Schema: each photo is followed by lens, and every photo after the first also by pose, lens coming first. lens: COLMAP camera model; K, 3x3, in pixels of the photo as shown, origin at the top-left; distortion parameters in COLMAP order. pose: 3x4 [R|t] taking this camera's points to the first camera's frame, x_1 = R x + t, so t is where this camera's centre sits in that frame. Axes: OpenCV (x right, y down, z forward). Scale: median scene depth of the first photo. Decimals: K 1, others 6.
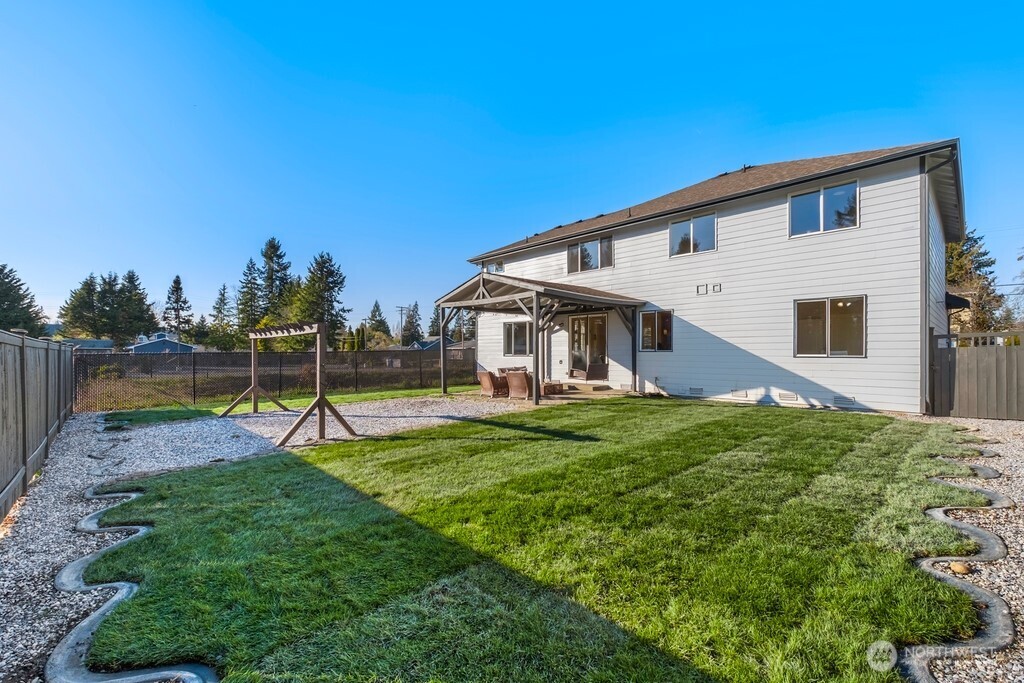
lens RADIAL K [[453.7, 0, 518.1], [0, 453.7, 352.9], [0, 0, 1]] dist [0.000195, 0.000065]
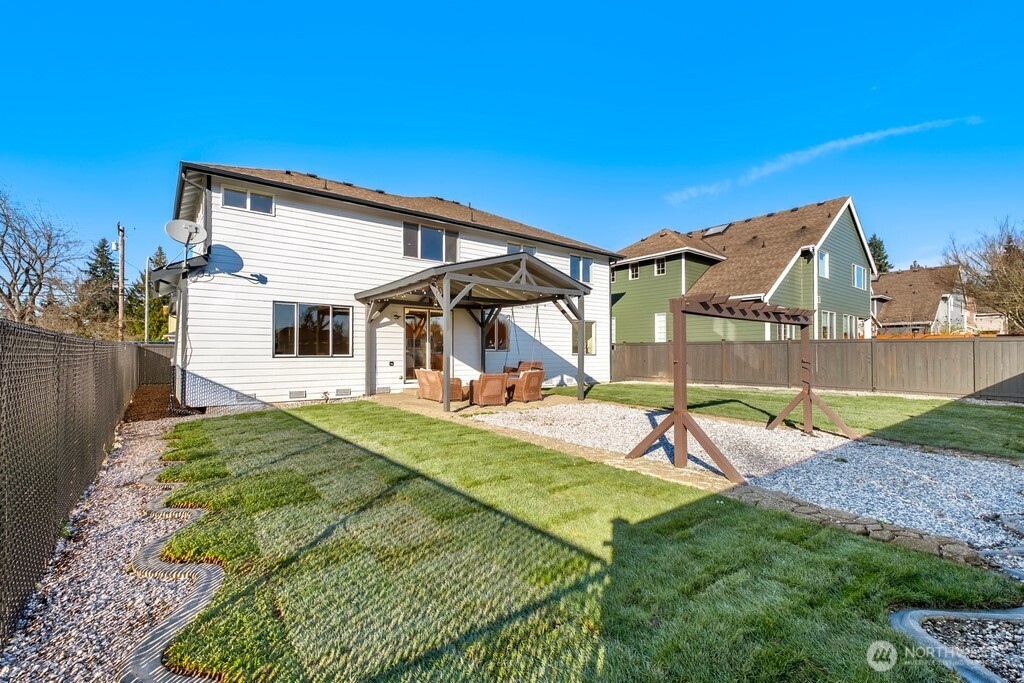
lens RADIAL K [[453.7, 0, 518.1], [0, 453.7, 352.9], [0, 0, 1]] dist [0.000195, 0.000065]
pose [[0.058901, 0.001029, 0.998263, -0.689028], [-0.002981, 0.999995, -0.000854, 0.001176], [-0.998259, -0.002925, 0.058904, 0.727511]]
